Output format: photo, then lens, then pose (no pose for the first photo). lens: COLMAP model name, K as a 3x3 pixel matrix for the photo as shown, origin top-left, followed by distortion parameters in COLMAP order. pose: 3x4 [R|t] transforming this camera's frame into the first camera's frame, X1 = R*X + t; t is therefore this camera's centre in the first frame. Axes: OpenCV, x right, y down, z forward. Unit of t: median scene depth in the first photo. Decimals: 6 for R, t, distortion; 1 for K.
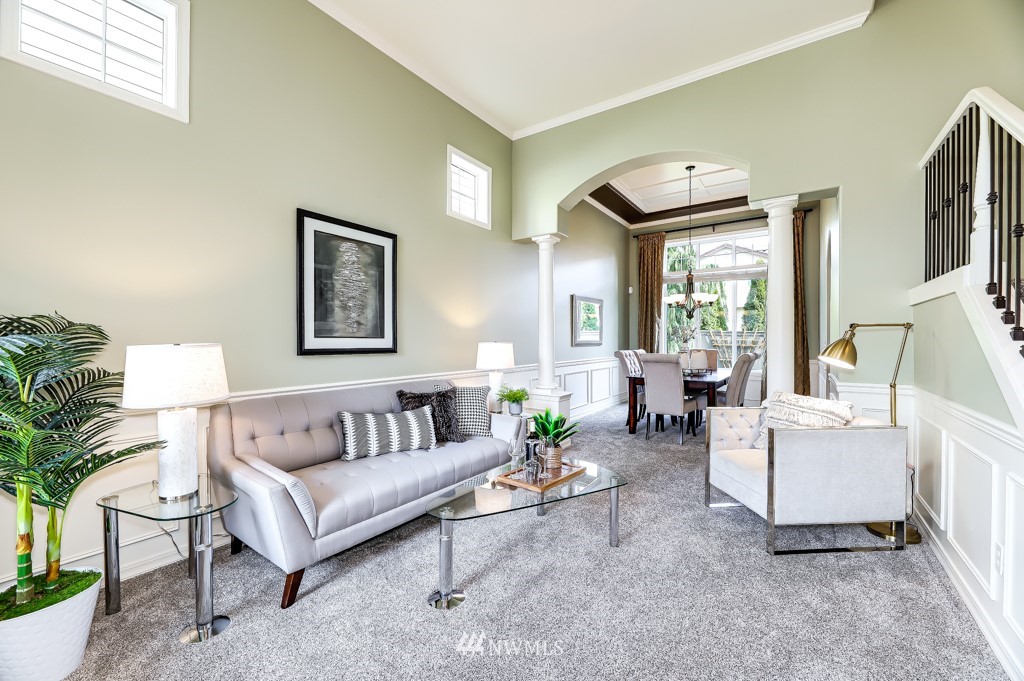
lens RADIAL K [[420.1, 0, 511.6], [0, 420.1, 344.0], [0, 0, 1]] dist [0.000415, -0.000022]
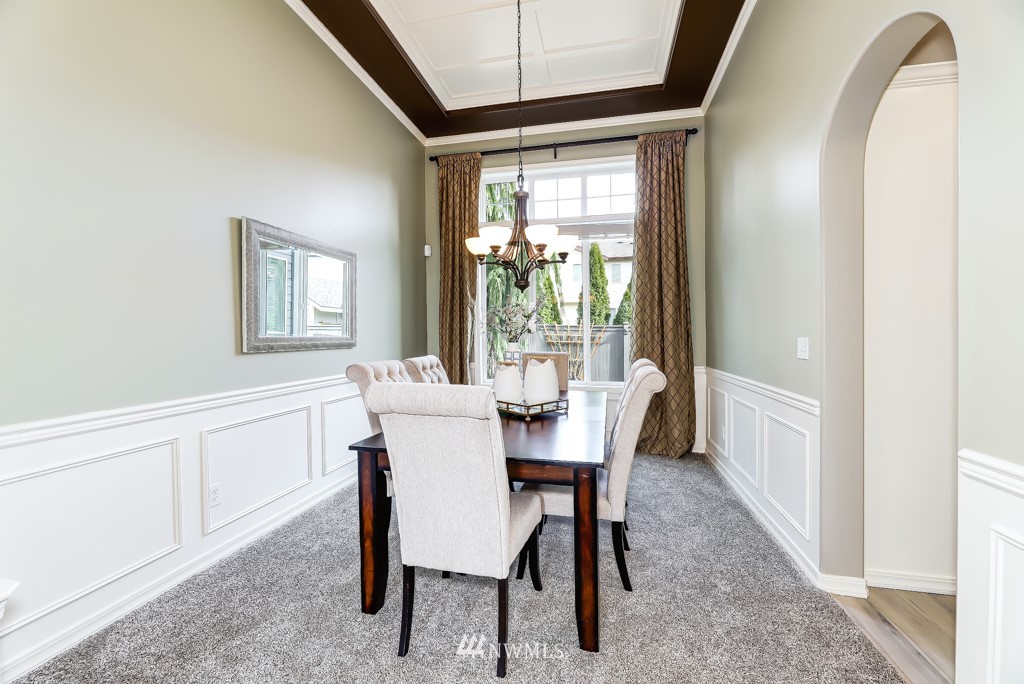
lens RADIAL K [[420.1, 0, 512.6], [0, 420.1, 340.1], [0, 0, 1]] dist [0.000415, -0.000022]
pose [[0.927613, -0.008146, 0.373455, 0.180739], [0.008606, 0.999963, 0.000435, -0.003454], [-0.373444, 0.002810, 0.927648, 0.429842]]
